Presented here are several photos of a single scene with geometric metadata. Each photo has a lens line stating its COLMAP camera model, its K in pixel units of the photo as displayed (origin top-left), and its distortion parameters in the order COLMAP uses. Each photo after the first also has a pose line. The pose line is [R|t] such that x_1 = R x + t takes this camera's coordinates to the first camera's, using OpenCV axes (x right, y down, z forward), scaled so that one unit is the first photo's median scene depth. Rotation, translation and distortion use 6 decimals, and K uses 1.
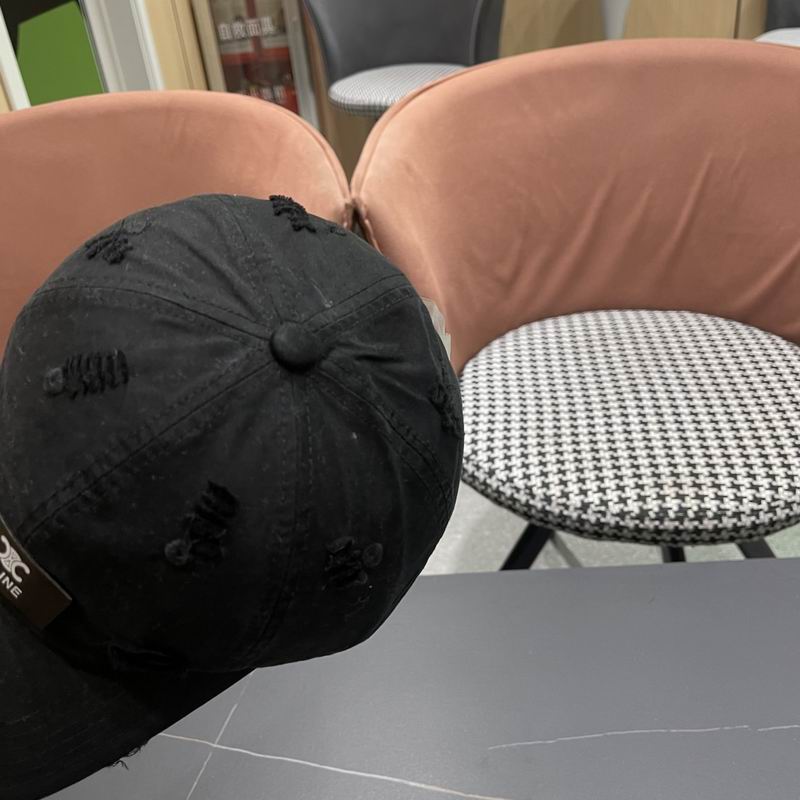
lens RADIAL K [[842.1, 0, 395.8], [0, 842.1, 411.8], [0, 0, 1]] dist [0.021671, 0.000000]
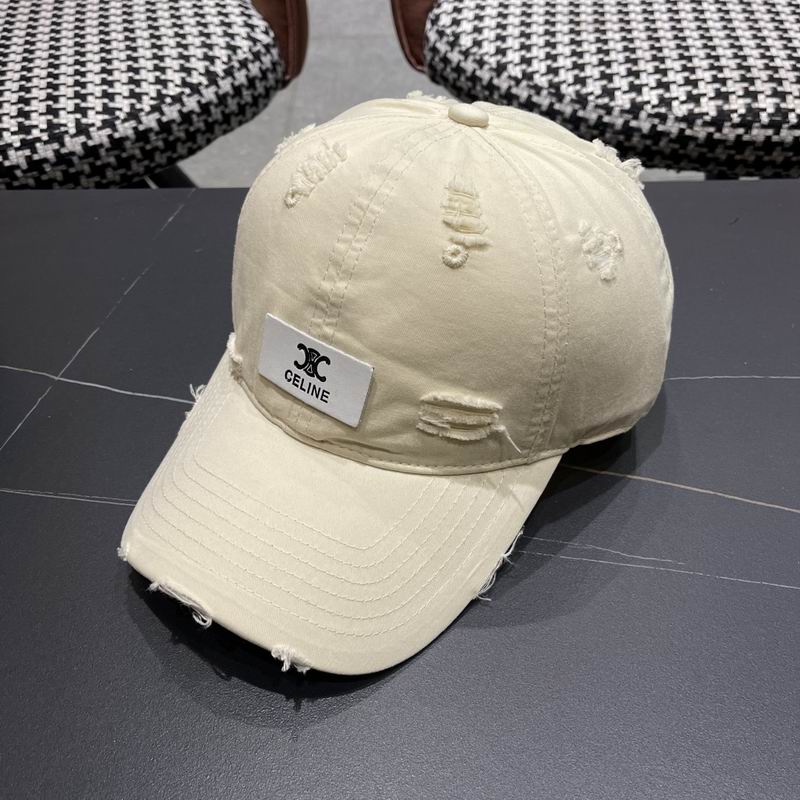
lens RADIAL K [[842.1, 0, 396.5], [0, 842.1, 411.7], [0, 0, 1]] dist [0.021671, 0.000000]
pose [[0.998269, 0.042704, 0.040443, 0.013086], [-0.050965, 0.971288, 0.232383, 0.199170], [-0.029358, -0.234042, 0.971783, 0.278787]]
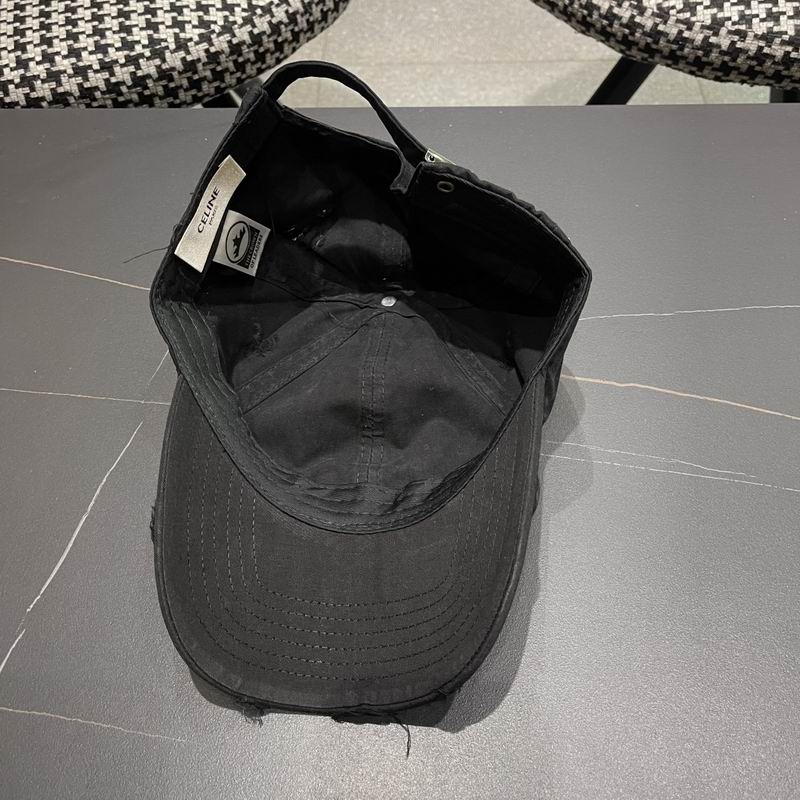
lens RADIAL K [[842.1, 0, 398.6], [0, 842.1, 402.9], [0, 0, 1]] dist [0.021671, 0.000000]
pose [[0.998454, 0.046451, 0.030513, -0.046812], [-0.054532, 0.924780, 0.376574, 0.150387], [-0.010725, -0.377656, 0.925884, 0.226596]]
